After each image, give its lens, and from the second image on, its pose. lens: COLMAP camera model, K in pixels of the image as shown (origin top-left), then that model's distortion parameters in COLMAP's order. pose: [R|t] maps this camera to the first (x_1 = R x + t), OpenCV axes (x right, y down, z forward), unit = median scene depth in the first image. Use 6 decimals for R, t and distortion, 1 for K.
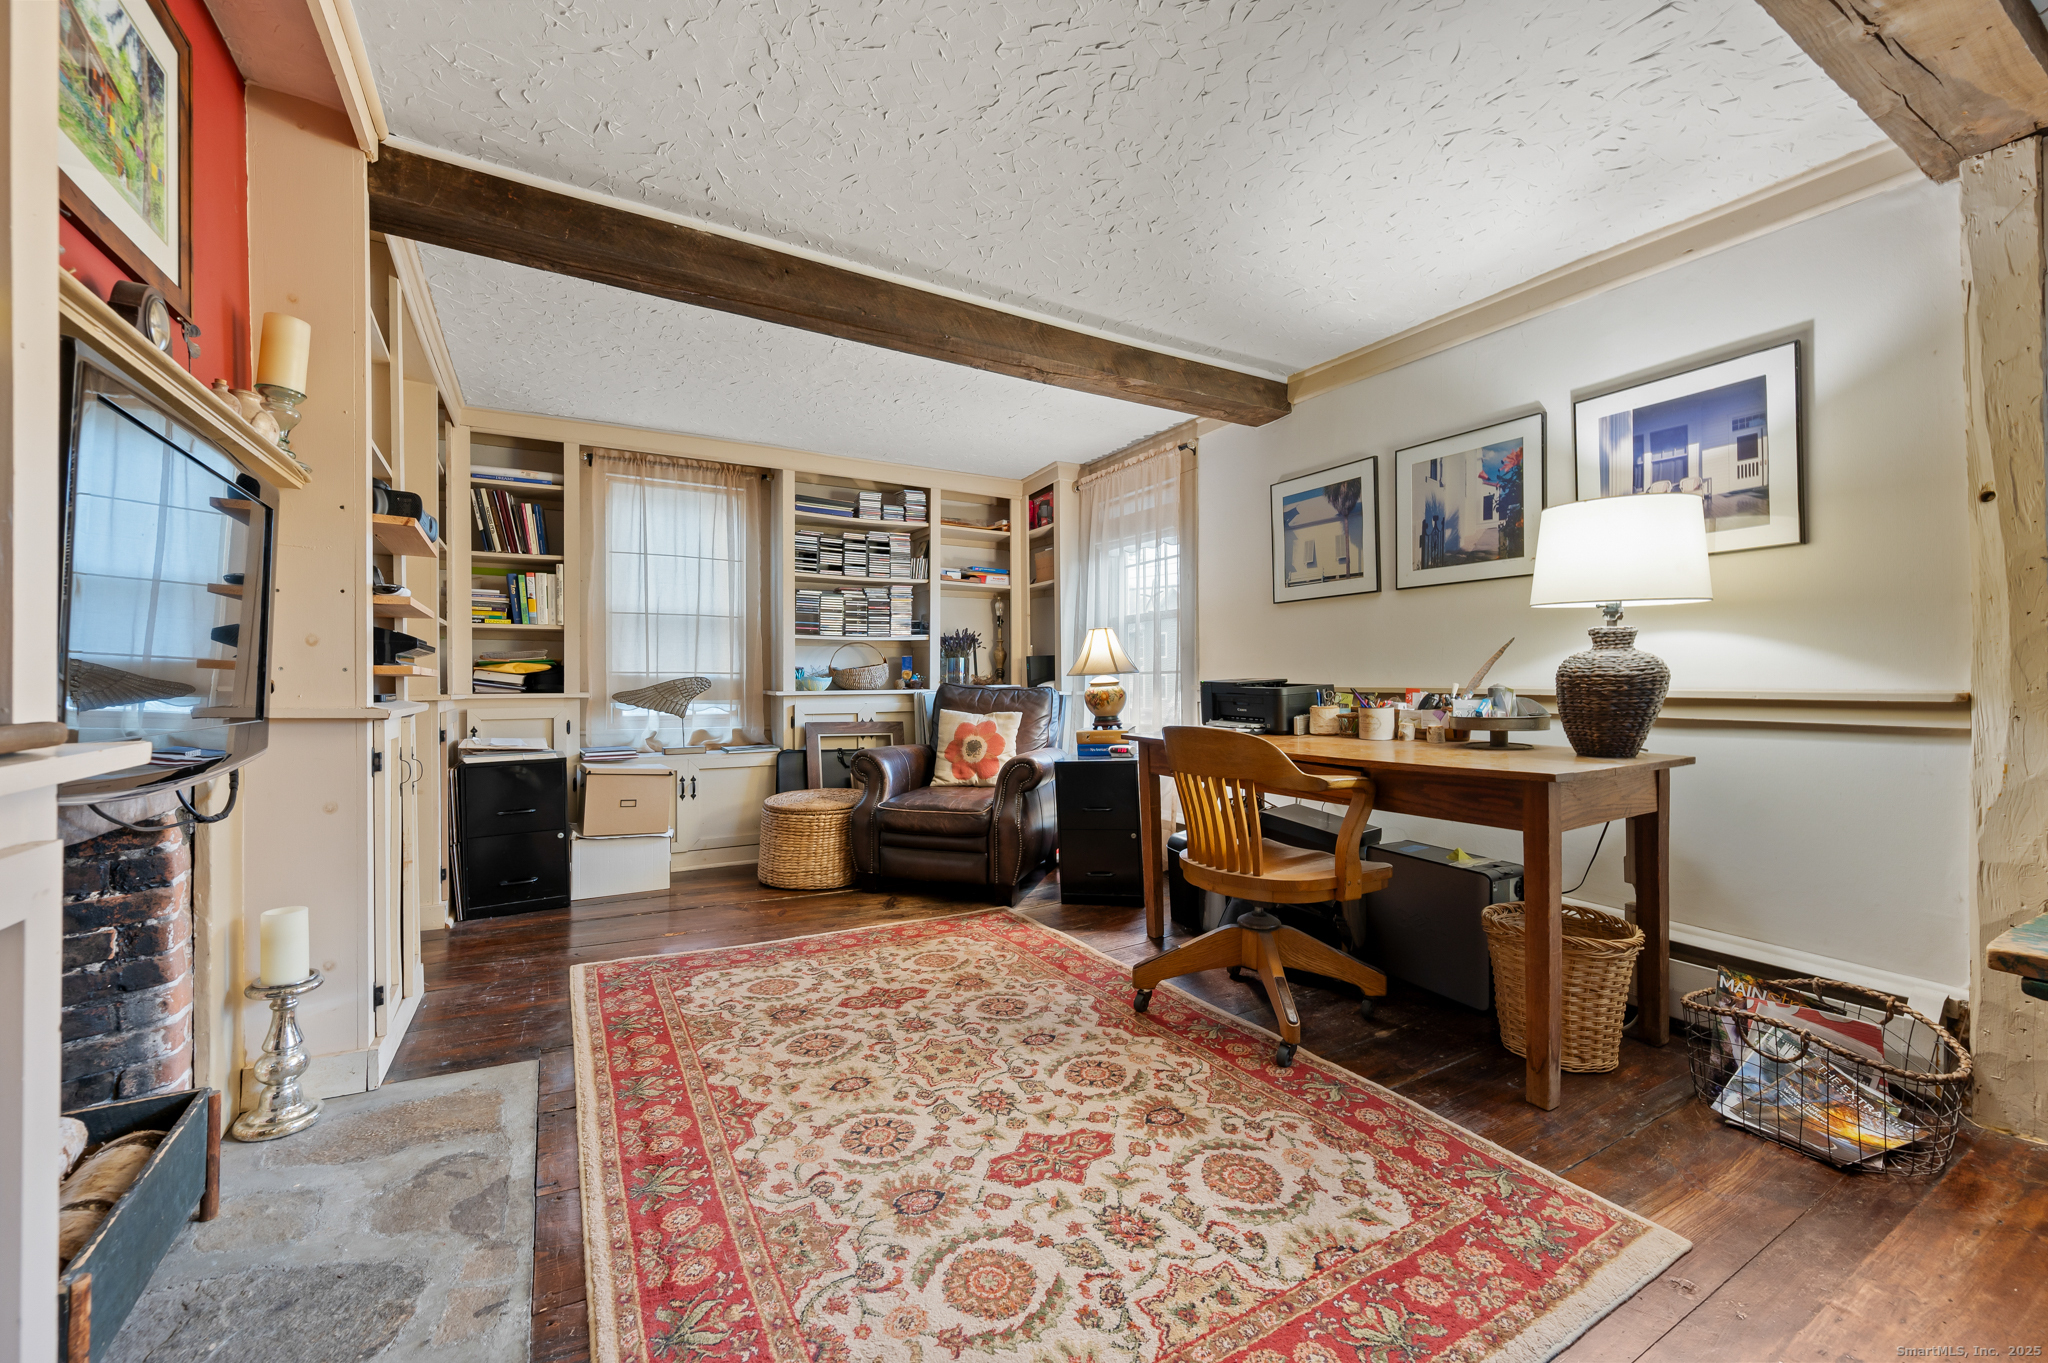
lens RADIAL K [[813.2, 0, 1024.0], [0, 813.2, 681.5], [0, 0, 1]] dist [0.001650, 0.000277]
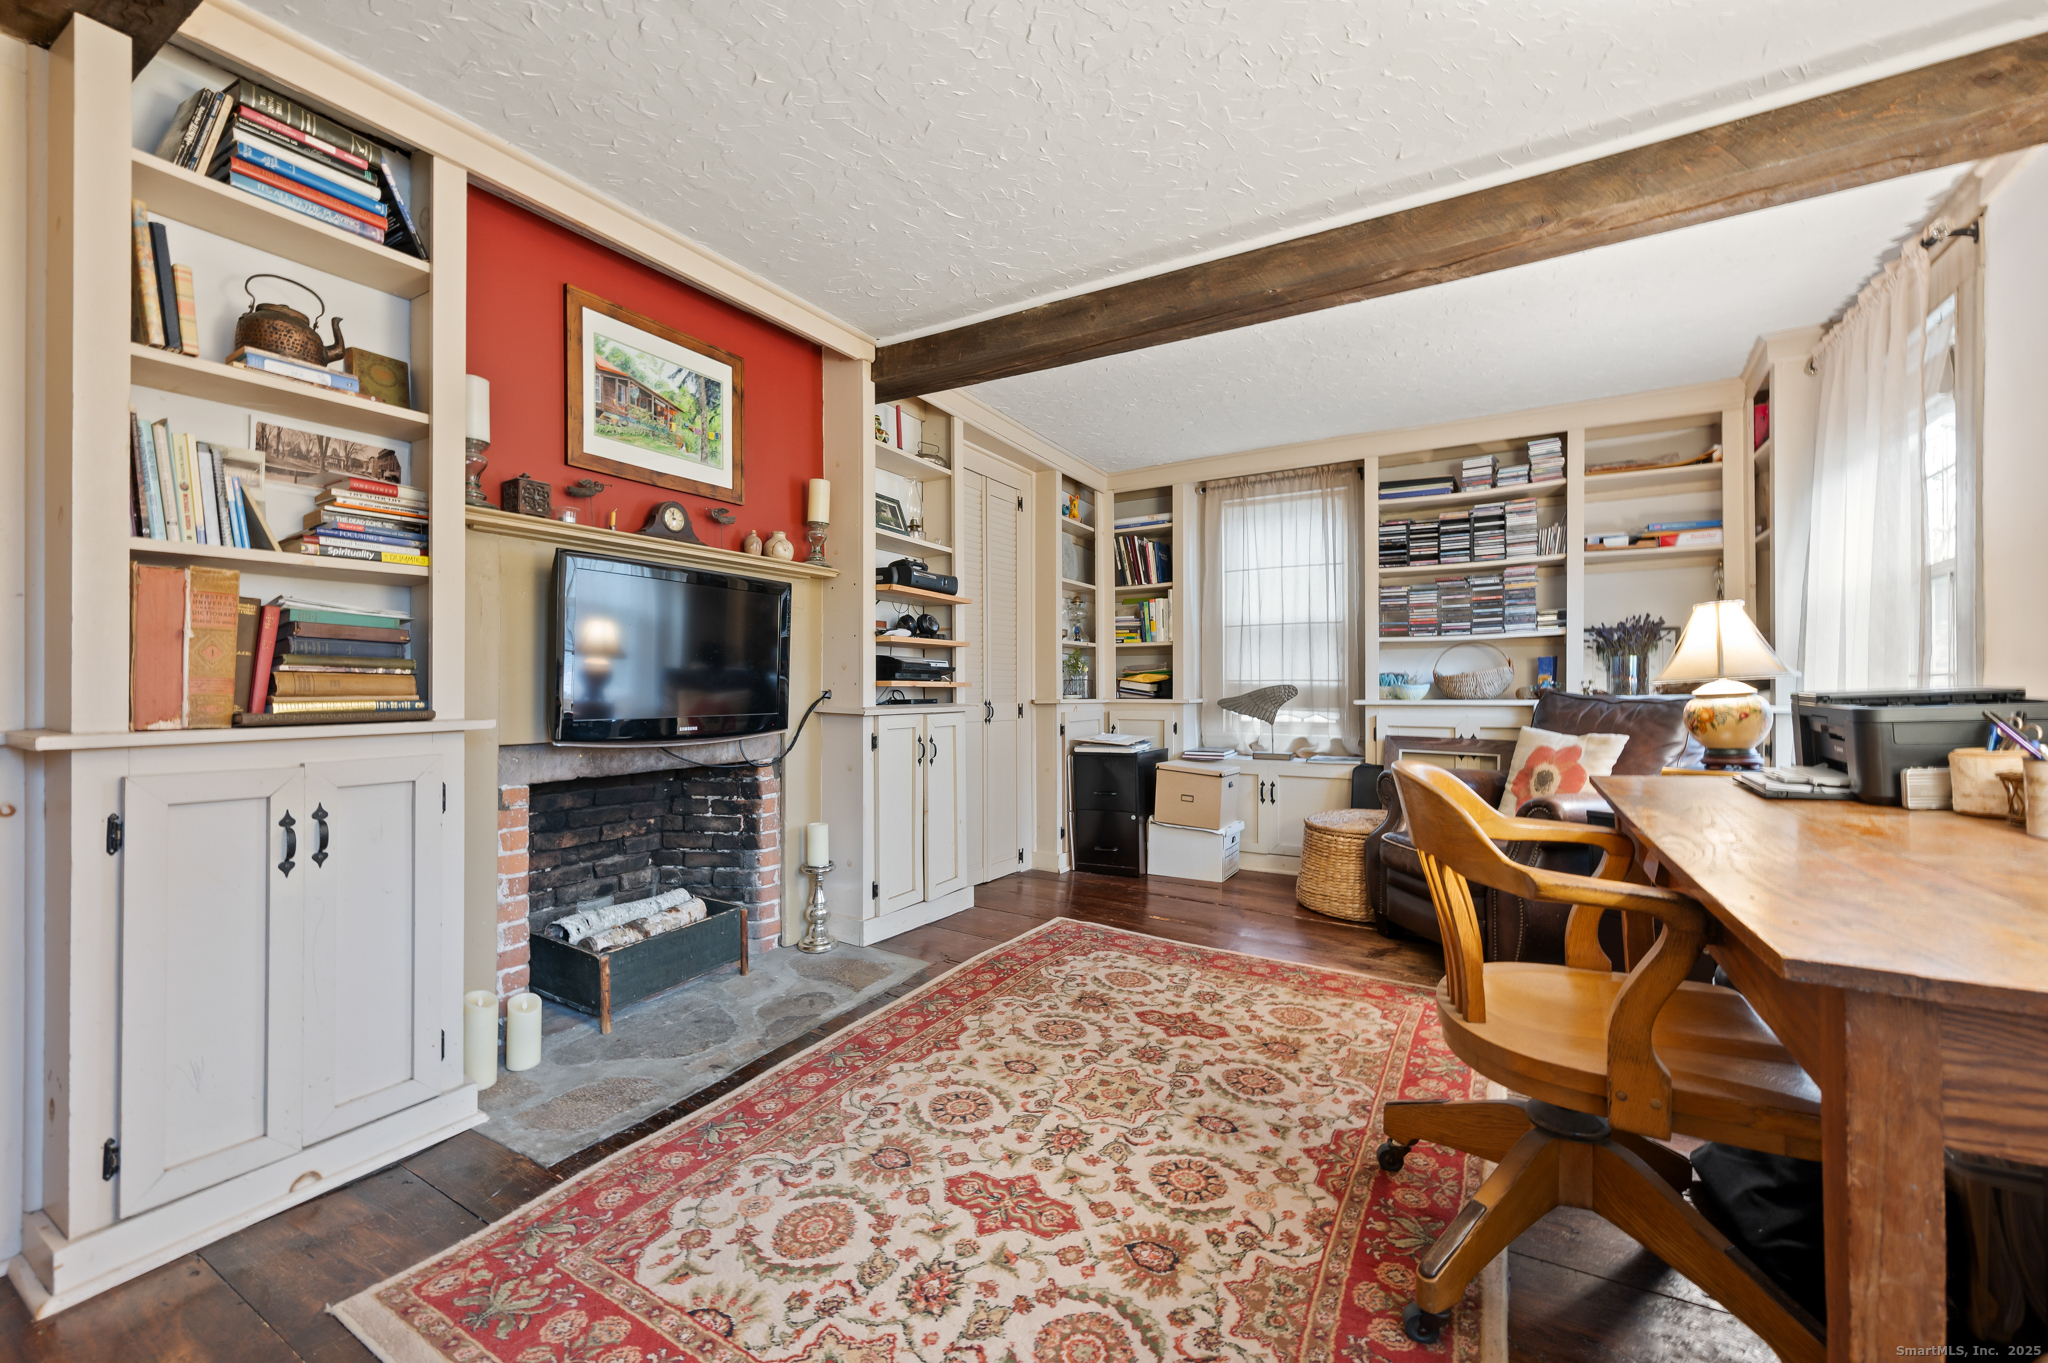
lens RADIAL K [[820.5, 0, 1019.5], [0, 820.5, 690.3], [0, 0, 1]] dist [0.001779, 0.000270]
pose [[0.488740, 0.003160, -0.872424, 0.554719], [0.001518, 0.999989, 0.004472, -0.006152], [0.872428, -0.003510, 0.488729, 0.355346]]
